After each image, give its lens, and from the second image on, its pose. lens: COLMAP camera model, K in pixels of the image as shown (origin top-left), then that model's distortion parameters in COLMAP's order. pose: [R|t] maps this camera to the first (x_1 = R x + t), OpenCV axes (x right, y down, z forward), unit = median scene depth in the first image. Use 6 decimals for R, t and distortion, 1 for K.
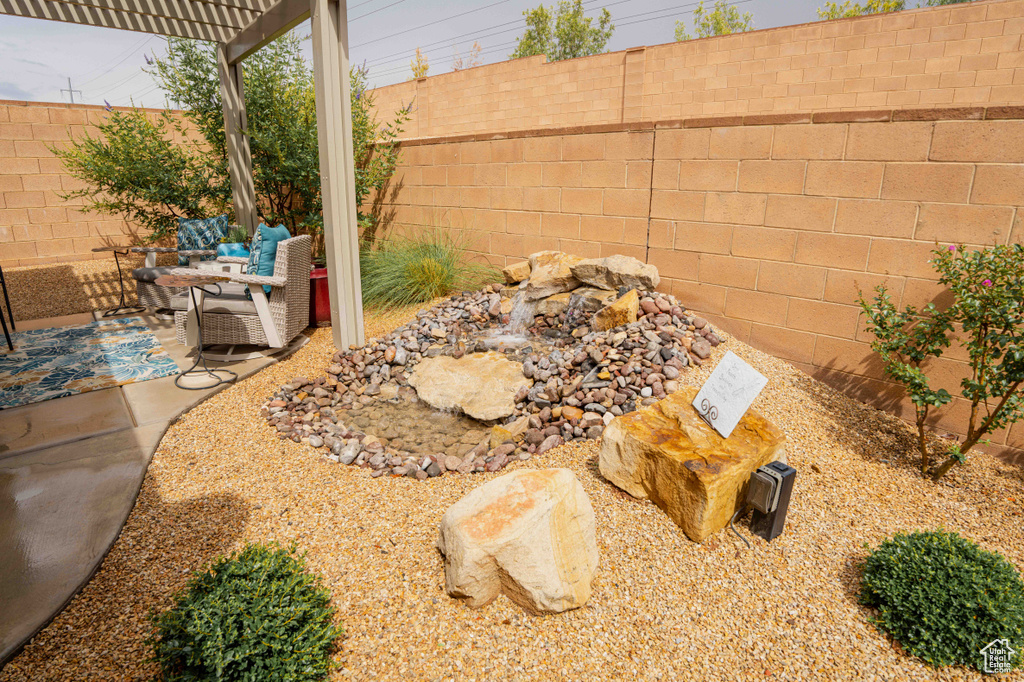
lens RADIAL K [[535.4, 0, 512.0], [0, 535.4, 341.0], [0, 0, 1]] dist [-0.103160, 0.030596]
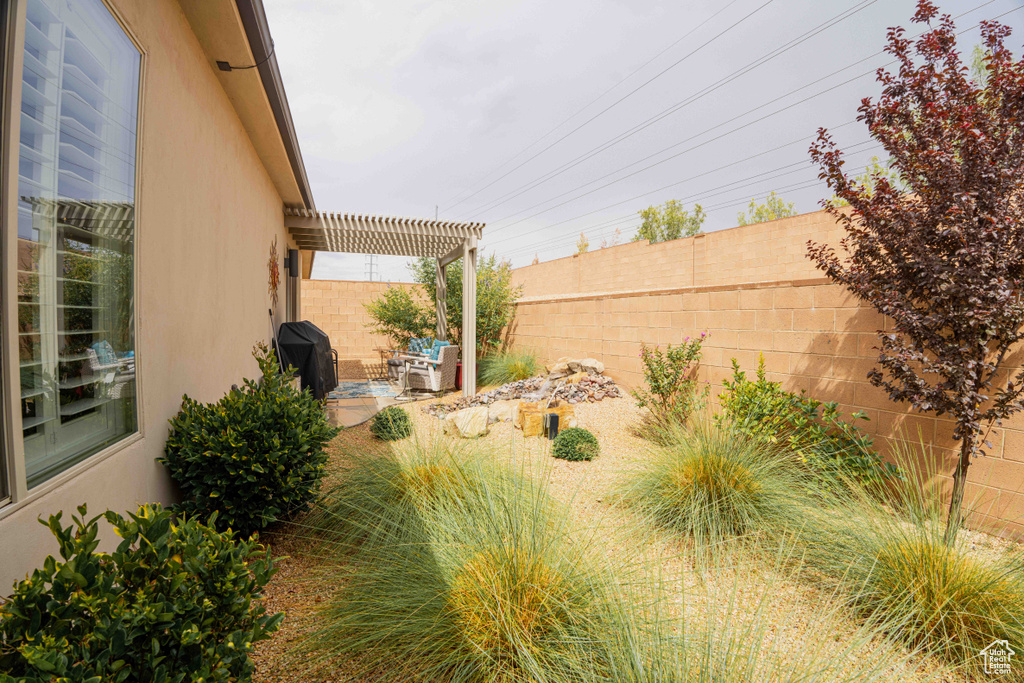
lens RADIAL K [[482.5, 0, 512.0], [0, 482.5, 341.5], [0, 0, 1]] dist [-0.083138, 0.000018]
pose [[0.922937, 0.015372, -0.384643, 0.498570], [-0.111208, 0.967246, -0.228184, 0.182057], [0.368537, 0.253375, 0.894417, -0.612916]]
